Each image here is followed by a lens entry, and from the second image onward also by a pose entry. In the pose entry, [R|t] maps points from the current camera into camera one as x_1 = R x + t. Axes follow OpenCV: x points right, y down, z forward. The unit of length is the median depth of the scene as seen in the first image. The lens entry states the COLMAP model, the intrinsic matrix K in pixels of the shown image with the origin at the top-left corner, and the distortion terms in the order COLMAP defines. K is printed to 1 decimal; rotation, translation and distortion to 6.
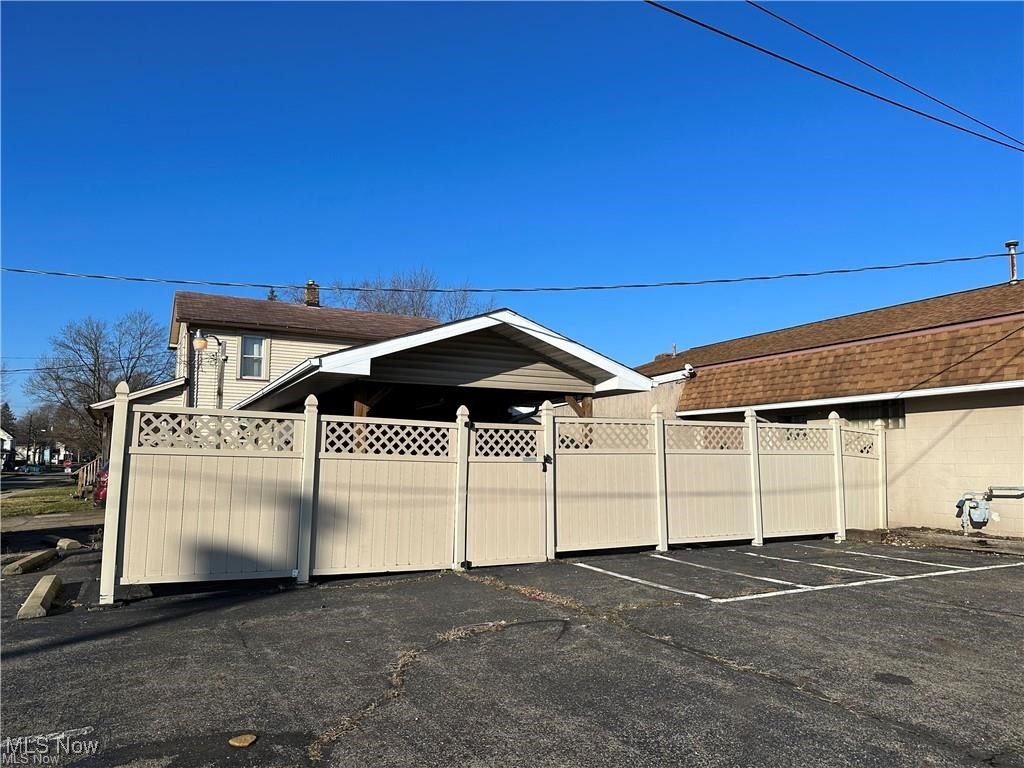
lens RADIAL K [[710.0, 0, 523.4], [0, 710.0, 379.8], [0, 0, 1]] dist [0.048785, -0.002345]
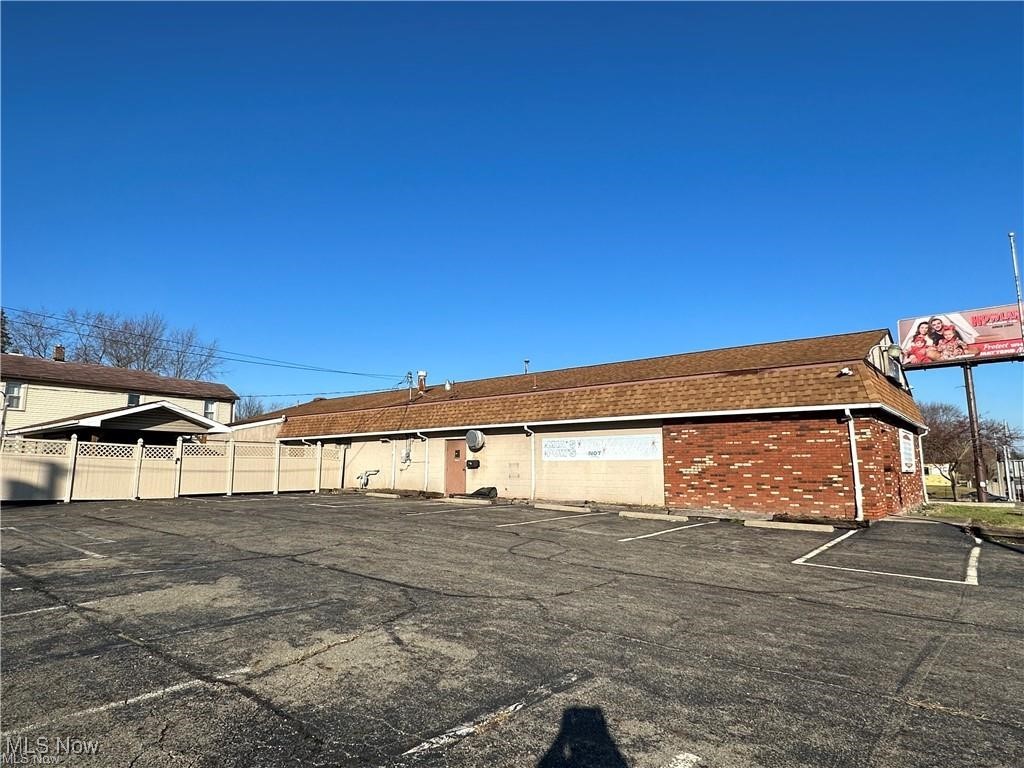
lens RADIAL K [[576.2, 0, 505.9], [0, 576.2, 382.3], [0, 0, 1]] dist [-0.006588, -0.002828]
pose [[0.918261, 0.058943, 0.391564, 0.297135], [-0.045372, 0.998008, -0.043832, -0.133014], [-0.393368, 0.022483, 0.919106, -1.427319]]
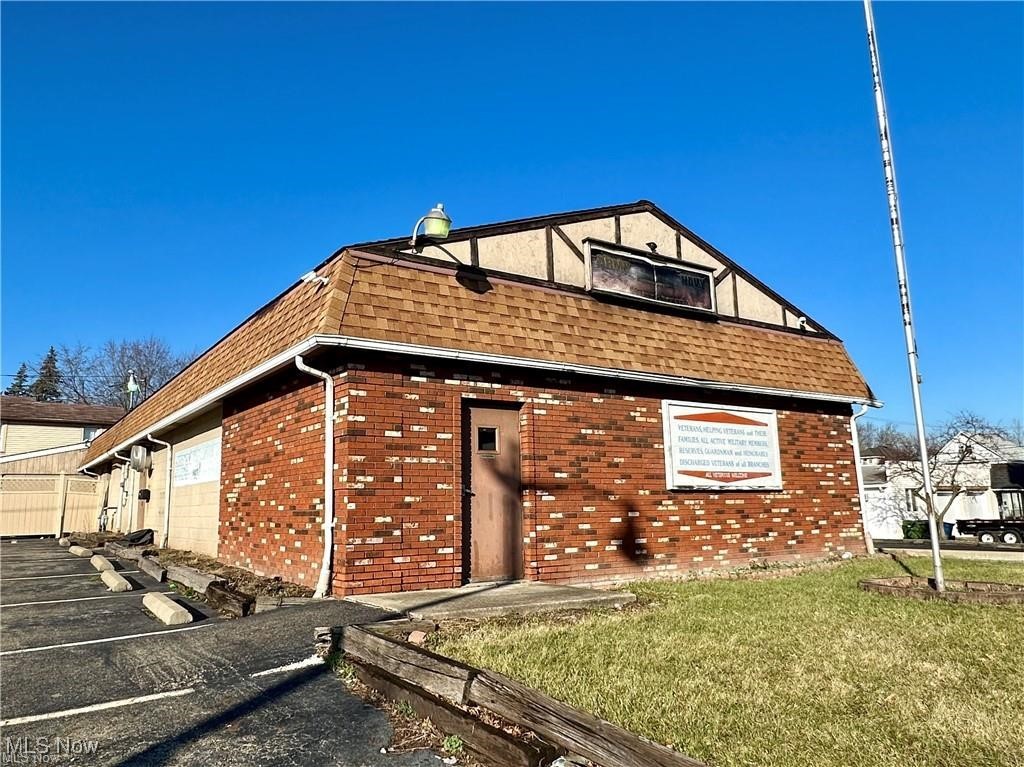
lens RADIAL K [[706.6, 0, 464.5], [0, 706.6, 372.9], [0, 0, 1]] dist [-0.004157, -0.005127]
pose [[0.993260, 0.000318, 0.115903, 1.648997], [0.008150, 0.997329, -0.072587, -0.090091], [-0.115617, 0.073042, 0.990605, -1.290818]]
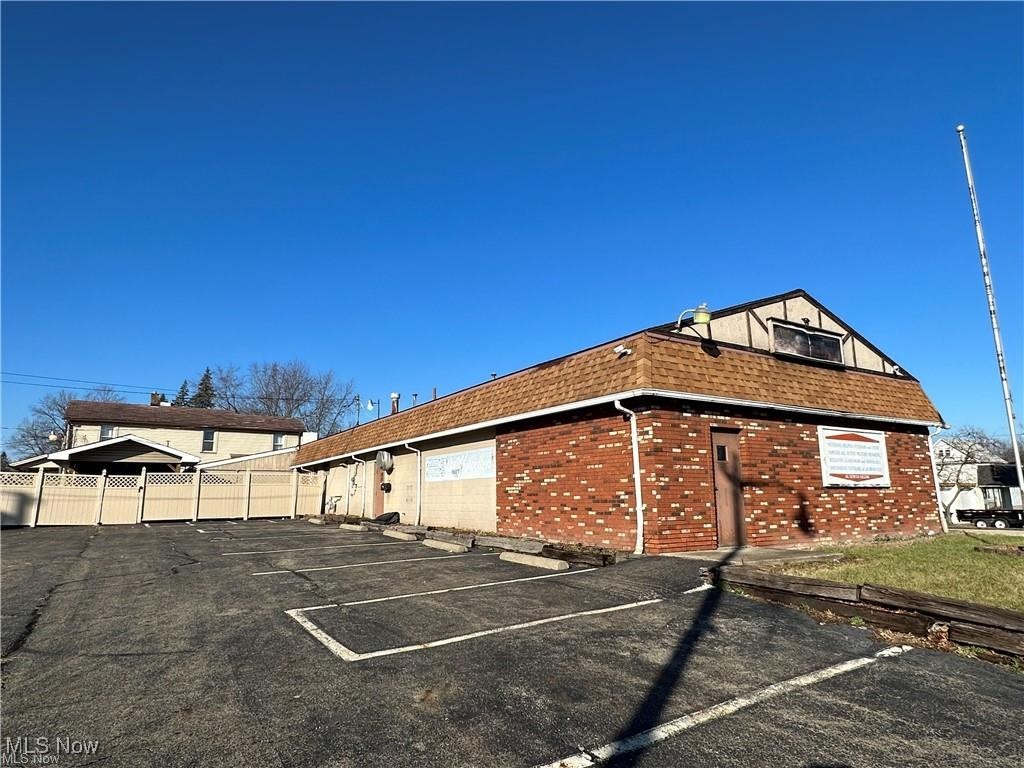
lens RADIAL K [[576.2, 0, 511.0], [0, 576.2, 379.3], [0, 0, 1]] dist [-0.006588, -0.002828]
pose [[0.995094, 0.005366, 0.098785, 1.279938], [0.003257, 0.996210, -0.086922, -0.116669], [-0.098877, 0.086817, 0.991305, -1.469696]]
